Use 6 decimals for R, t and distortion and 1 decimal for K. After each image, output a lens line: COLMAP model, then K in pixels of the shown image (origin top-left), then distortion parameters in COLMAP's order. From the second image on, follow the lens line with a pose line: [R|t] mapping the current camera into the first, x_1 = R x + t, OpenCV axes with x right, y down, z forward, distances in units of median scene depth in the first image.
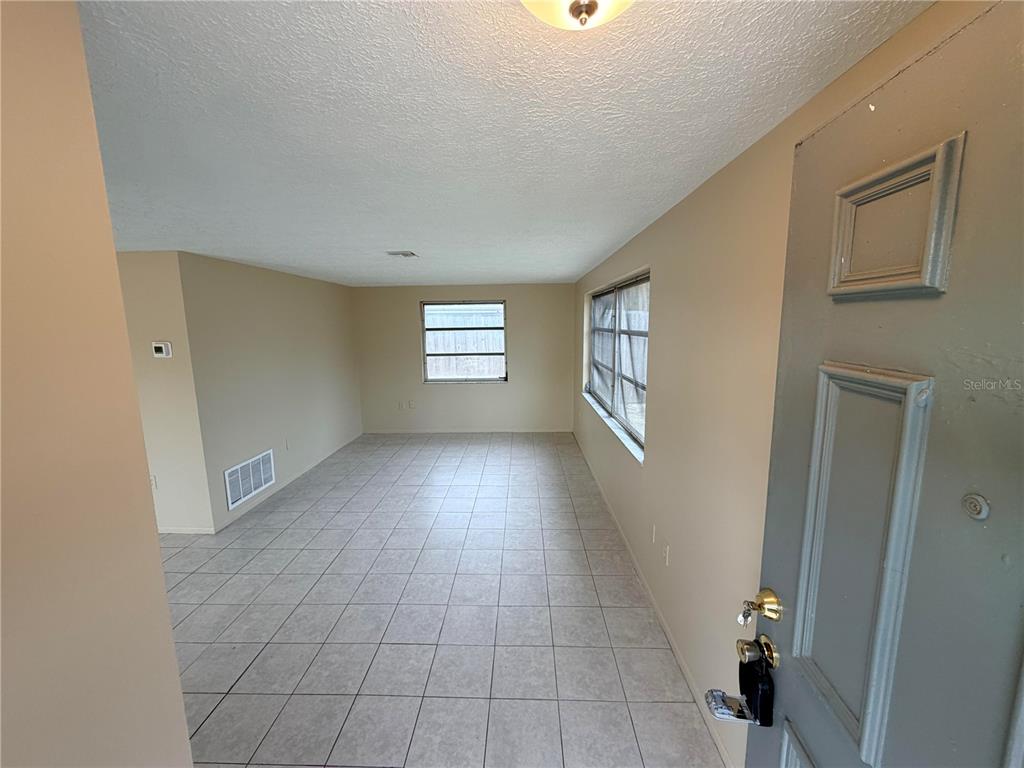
lens RADIAL K [[407.5, 0, 508.9], [0, 407.5, 384.6], [0, 0, 1]] dist [0.000106, -0.000061]
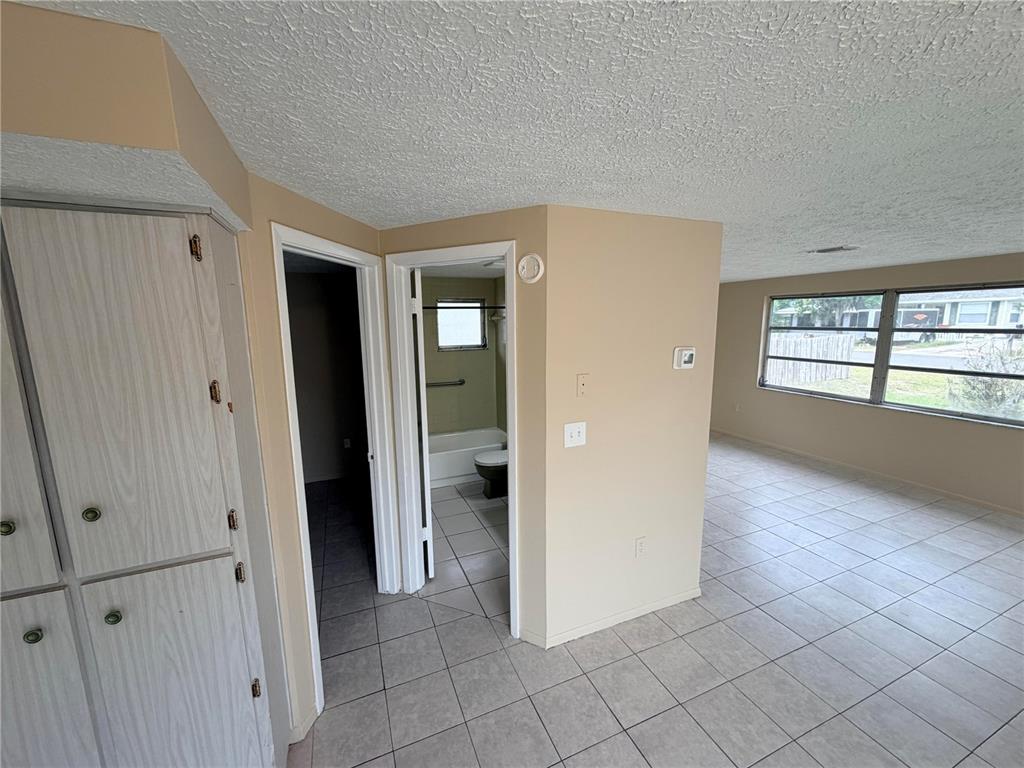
lens RADIAL K [[407.5, 0, 508.9], [0, 407.5, 384.6], [0, 0, 1]] dist [0.000106, -0.000061]
pose [[0.909224, -0.060431, 0.411897, -1.148711], [0.060689, 0.998079, 0.012467, -0.053510], [-0.411859, 0.013662, 0.911145, 0.377224]]
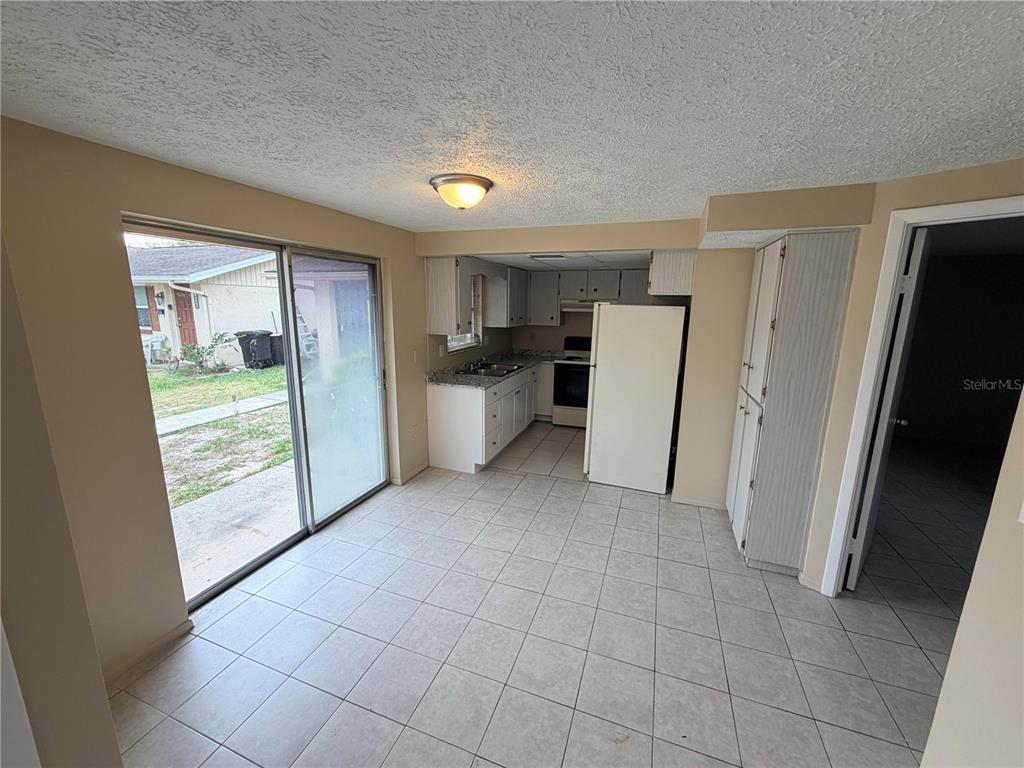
lens RADIAL K [[407.5, 0, 508.9], [0, 407.5, 384.6], [0, 0, 1]] dist [0.000106, -0.000061]
pose [[-0.317007, 0.201602, -0.926749, -0.525729], [-0.149515, 0.954306, 0.258740, -0.070007], [0.936564, 0.220585, -0.272379, 0.555664]]
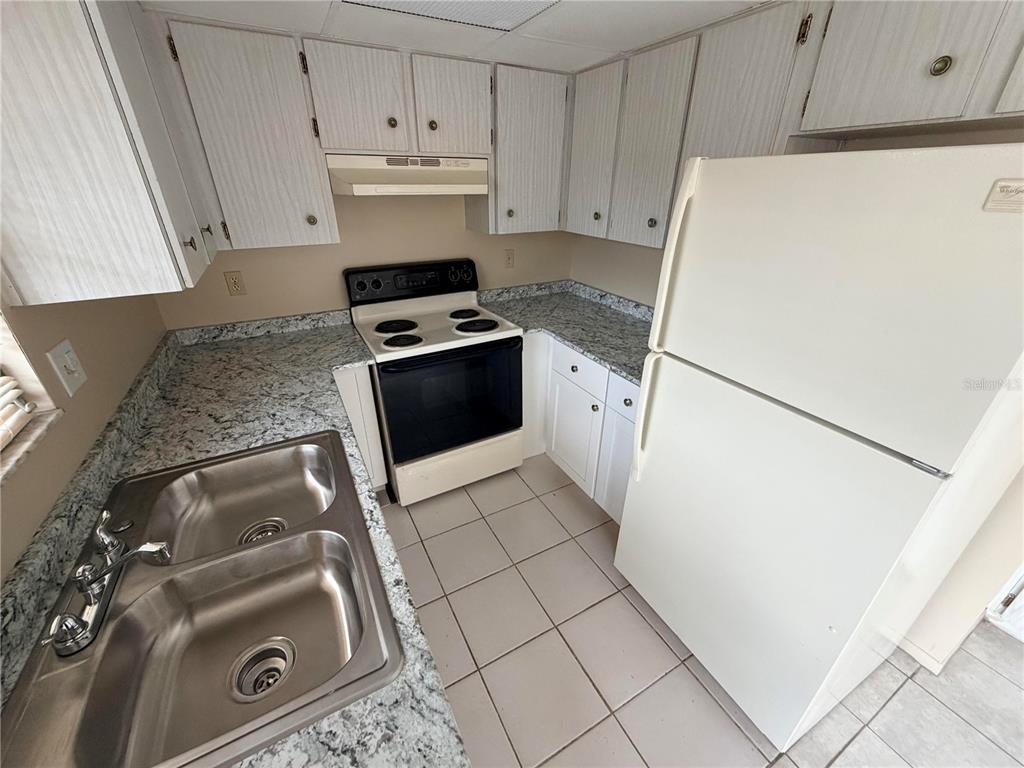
lens RADIAL K [[407.5, 0, 508.9], [0, 407.5, 384.6], [0, 0, 1]] dist [0.000106, -0.000061]
pose [[0.504414, 0.401730, -0.764317, -1.429962], [-0.142807, 0.911800, 0.385003, 0.017008], [0.851571, -0.085051, 0.517294, 0.192157]]
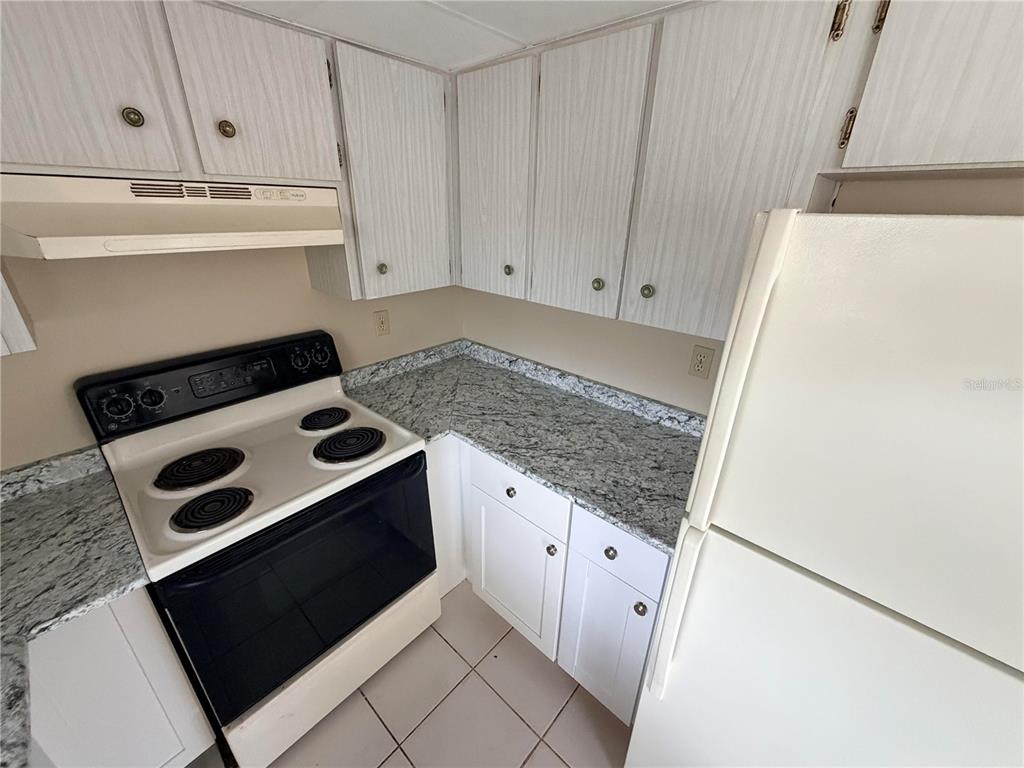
lens RADIAL K [[407.5, 0, 508.9], [0, 407.5, 384.6], [0, 0, 1]] dist [0.000106, -0.000061]
pose [[0.762496, 0.284999, -0.580841, -1.612783], [-0.127536, 0.946348, 0.296919, -0.007037], [0.634299, -0.152321, 0.757933, 0.276592]]
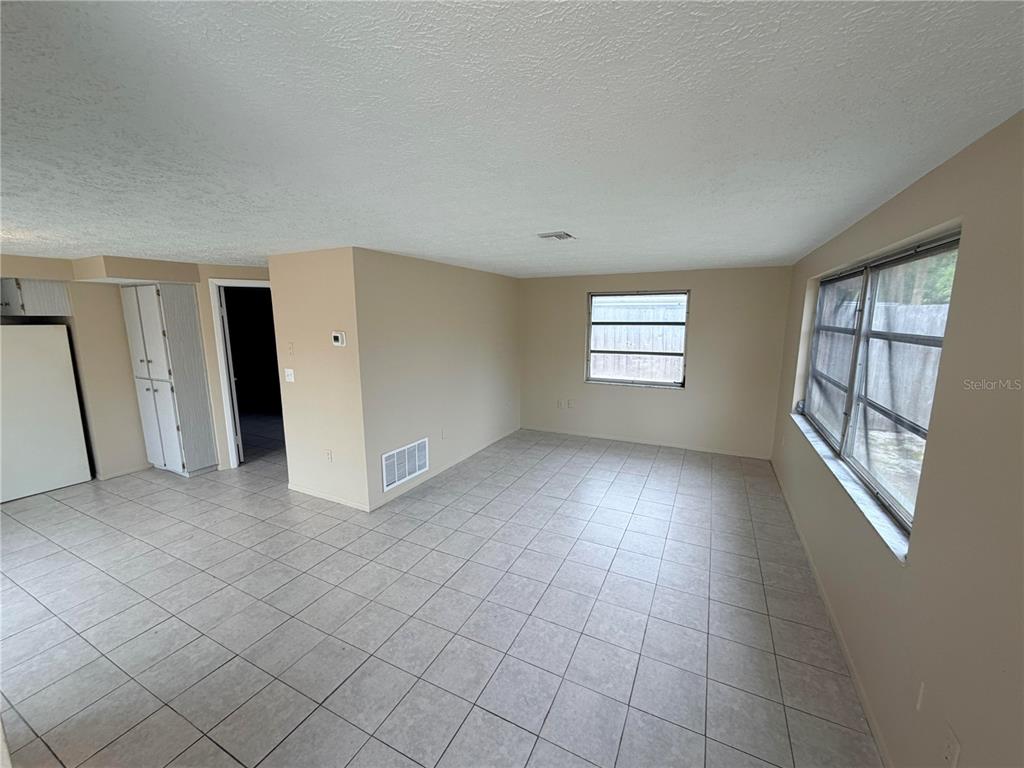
lens RADIAL K [[407.5, 0, 508.9], [0, 407.5, 384.6], [0, 0, 1]] dist [0.000106, -0.000061]
pose [[0.907787, 0.080268, -0.411678, 0.020910], [-0.072806, 0.996773, 0.033806, -0.026442], [0.413063, -0.000716, 0.910702, 0.151275]]
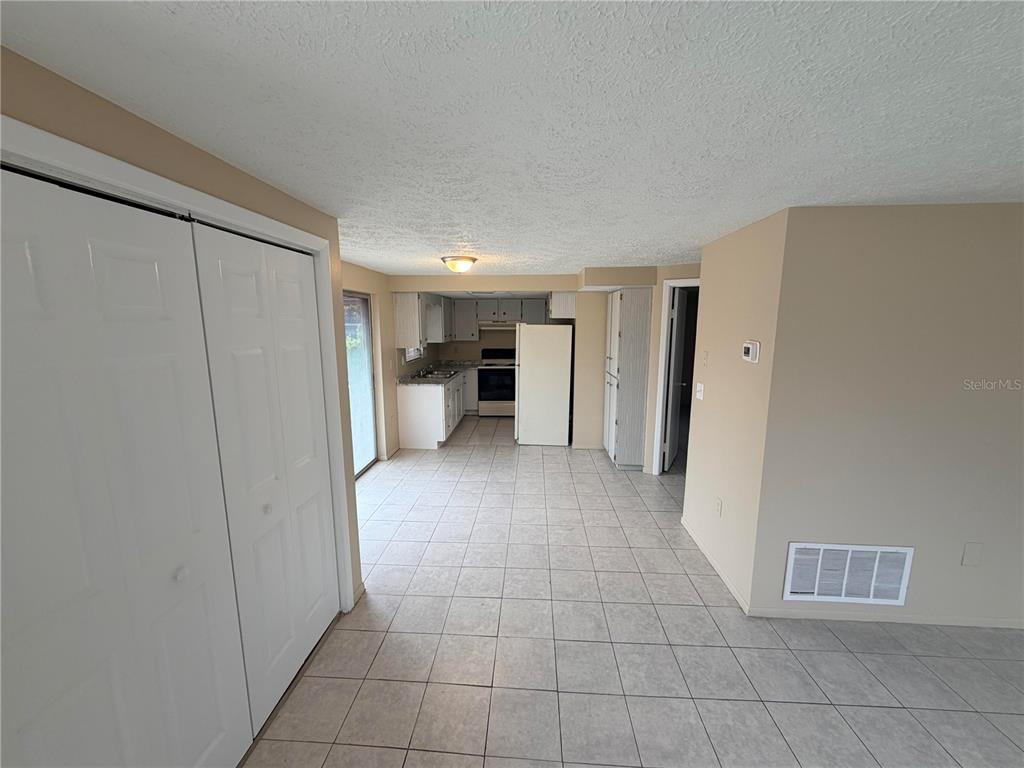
lens RADIAL K [[407.5, 0, 508.9], [0, 407.5, 384.6], [0, 0, 1]] dist [0.000106, -0.000061]
pose [[-0.025332, 0.171007, -0.984944, -0.072494], [-0.150305, 0.973409, 0.172870, -0.071008], [0.988315, 0.152421, 0.001045, 0.452293]]
